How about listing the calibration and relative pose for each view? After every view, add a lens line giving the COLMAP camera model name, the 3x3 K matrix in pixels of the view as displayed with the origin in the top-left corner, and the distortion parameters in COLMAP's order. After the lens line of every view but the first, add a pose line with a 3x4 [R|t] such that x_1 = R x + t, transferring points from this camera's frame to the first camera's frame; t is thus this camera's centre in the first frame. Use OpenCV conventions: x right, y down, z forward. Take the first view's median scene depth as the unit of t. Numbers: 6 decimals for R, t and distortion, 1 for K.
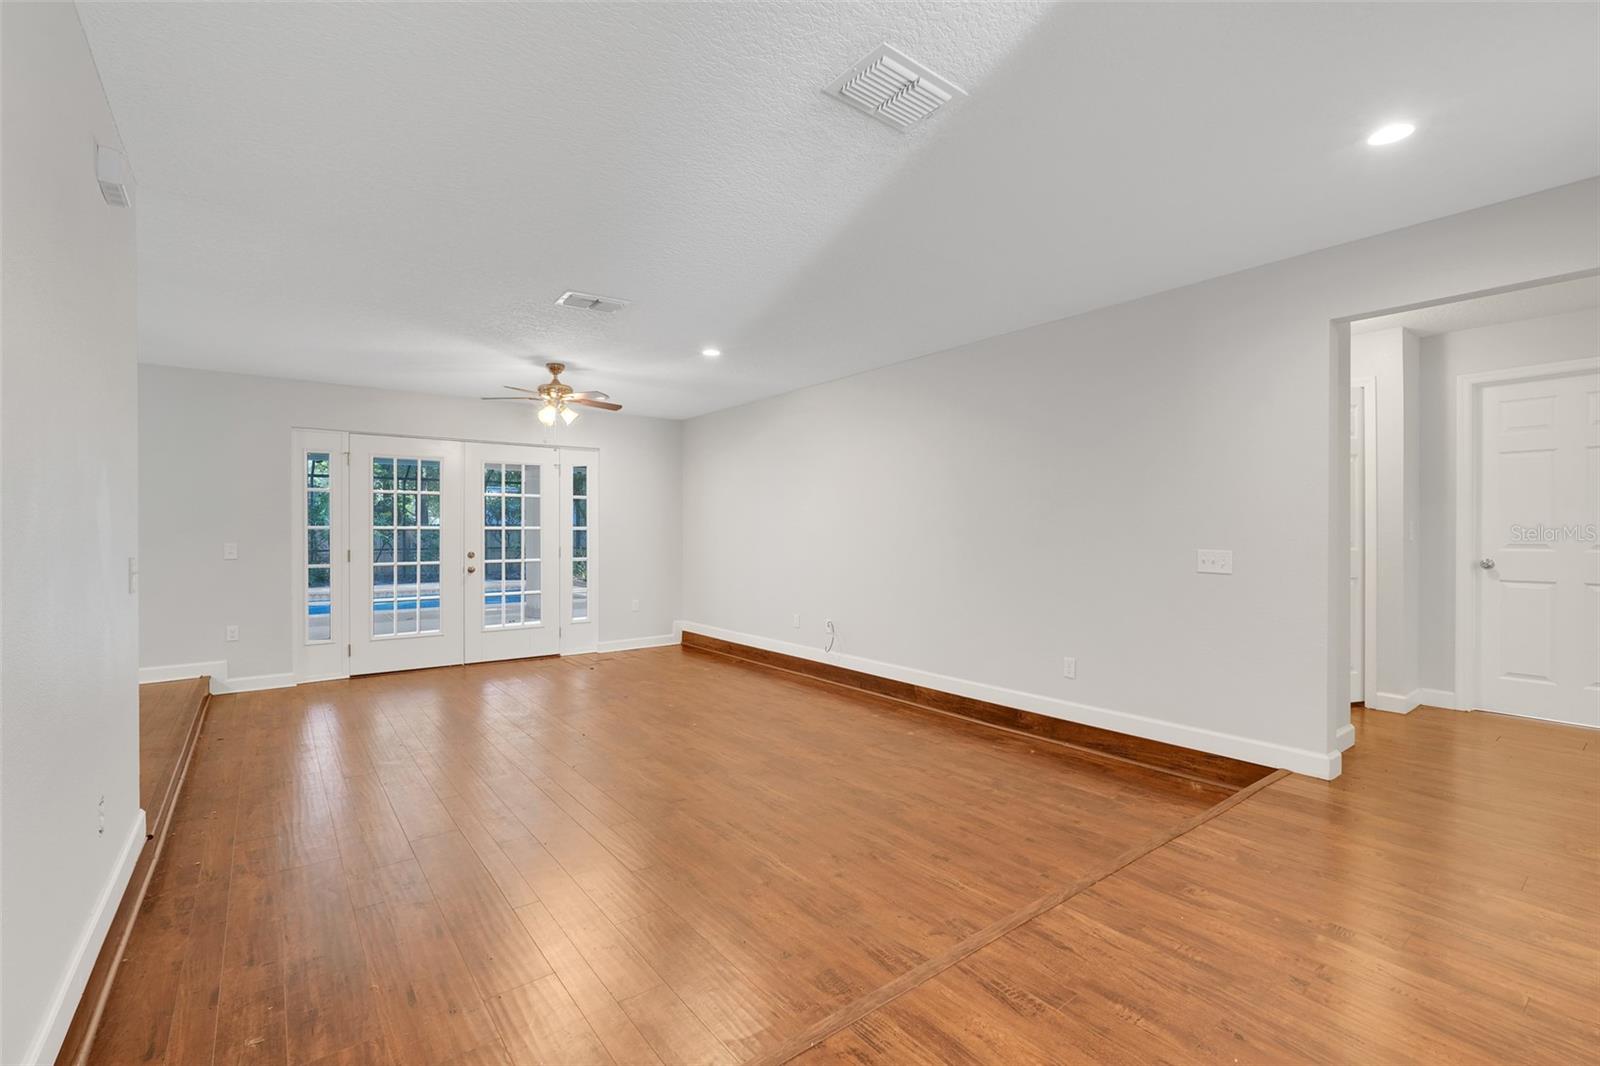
lens RADIAL K [[701.4, 0, 795.8], [0, 701.4, 530.4], [0, 0, 1]] dist [-0.007659, 0.002005]
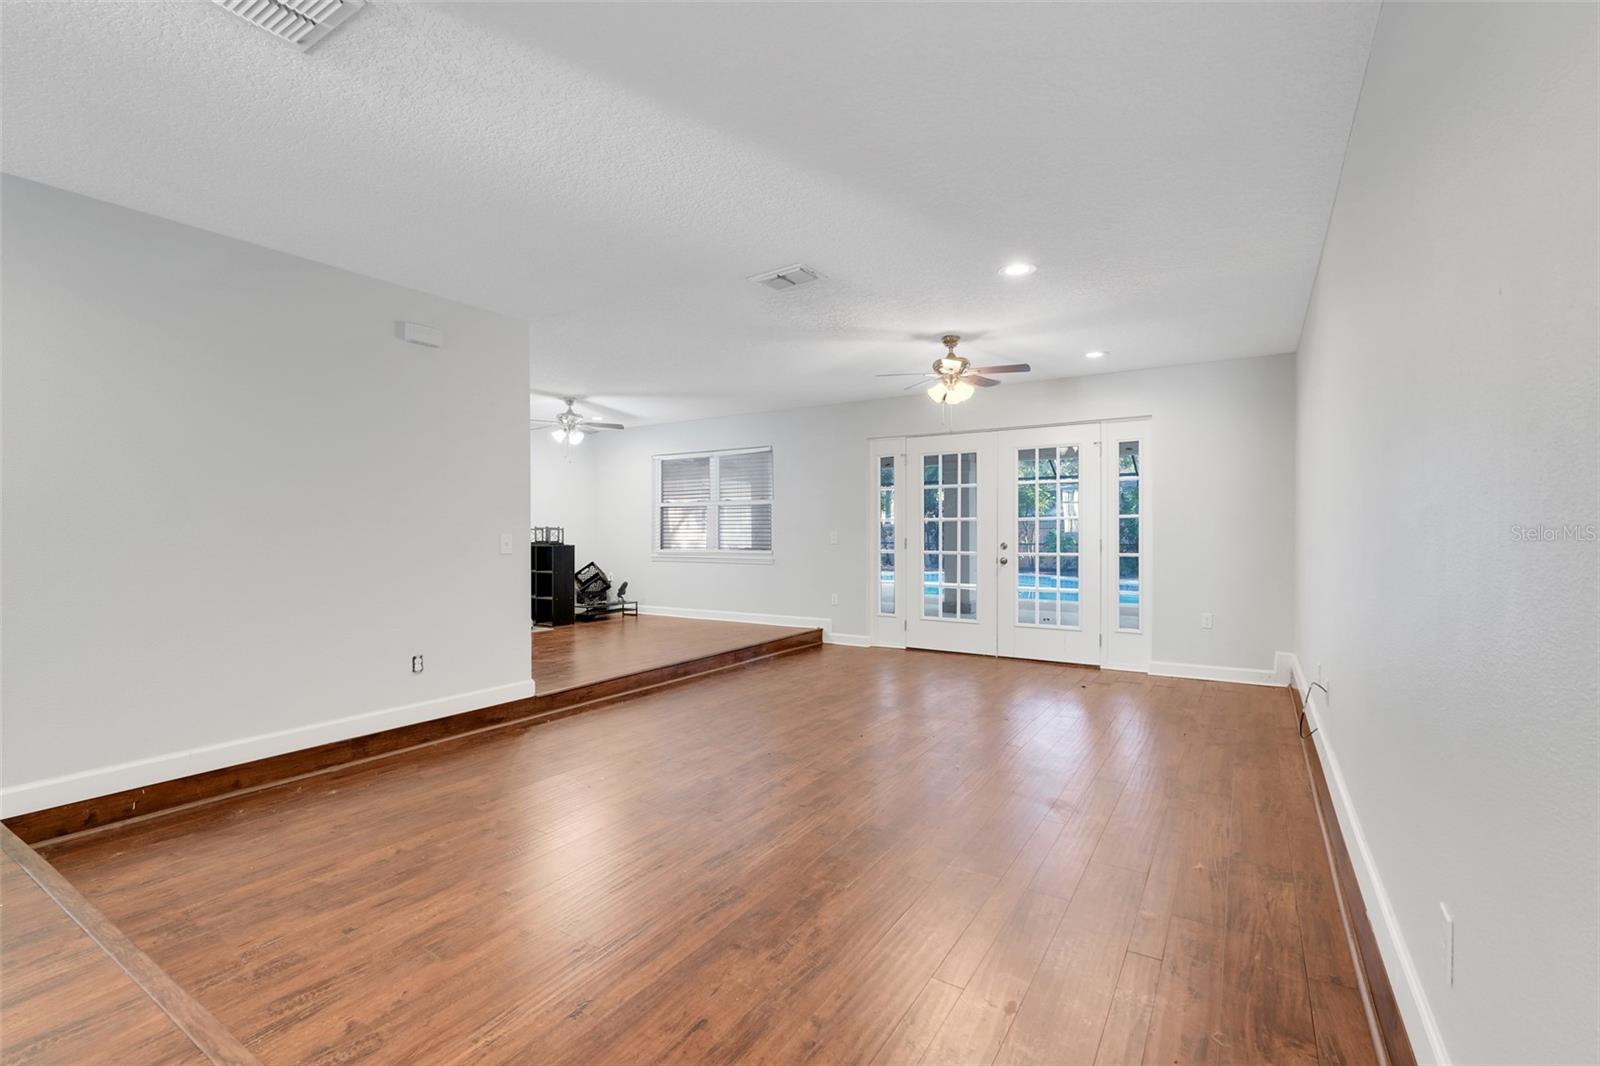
lens RADIAL K [[701.4, 0, 797.3], [0, 701.4, 533.0], [0, 0, 1]] dist [-0.007659, 0.002005]
pose [[0.344627, 0.004004, -0.938731, 0.355442], [0.003710, 0.999977, 0.005627, 0.010347], [0.938732, -0.005422, 0.344605, 0.392079]]
